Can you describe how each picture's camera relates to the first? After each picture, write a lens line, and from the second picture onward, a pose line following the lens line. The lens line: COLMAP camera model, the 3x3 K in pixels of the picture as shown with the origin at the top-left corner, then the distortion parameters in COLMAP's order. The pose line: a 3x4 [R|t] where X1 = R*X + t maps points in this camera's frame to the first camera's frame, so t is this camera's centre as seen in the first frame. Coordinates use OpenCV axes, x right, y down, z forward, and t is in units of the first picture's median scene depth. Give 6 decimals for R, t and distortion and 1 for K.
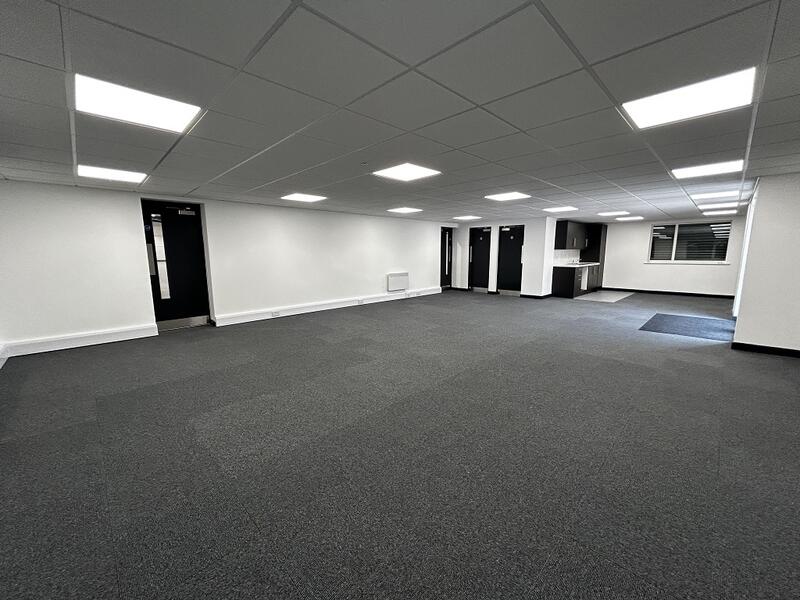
lens RADIAL K [[317.2, 0, 400.0], [0, 317.2, 300.0], [0, 0, 1]] dist [0.000504, 0.000030]
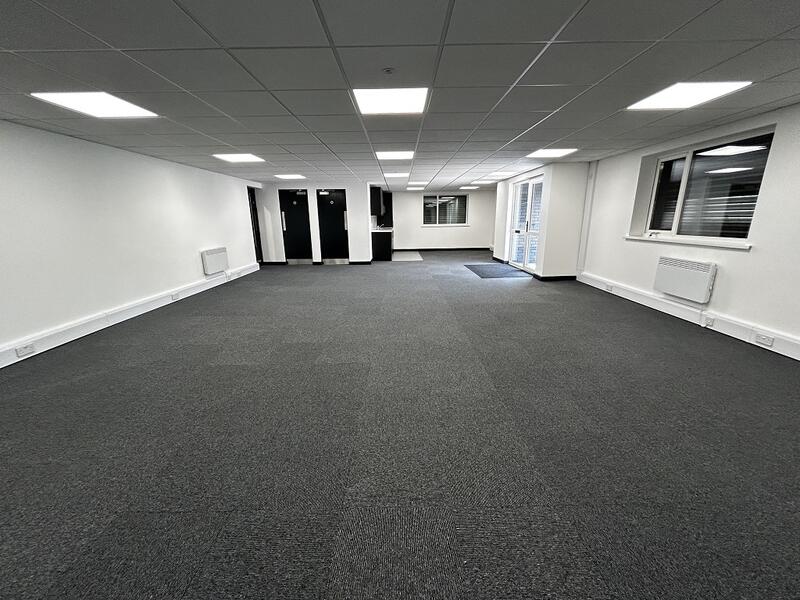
lens RADIAL K [[317.2, 0, 400.0], [0, 317.2, 300.0], [0, 0, 1]] dist [0.000504, 0.000030]
pose [[0.701786, -0.182876, 0.688515, -0.211738], [0.116561, 0.982941, 0.142270, -0.022514], [-0.702788, -0.019589, 0.711130, 0.182418]]
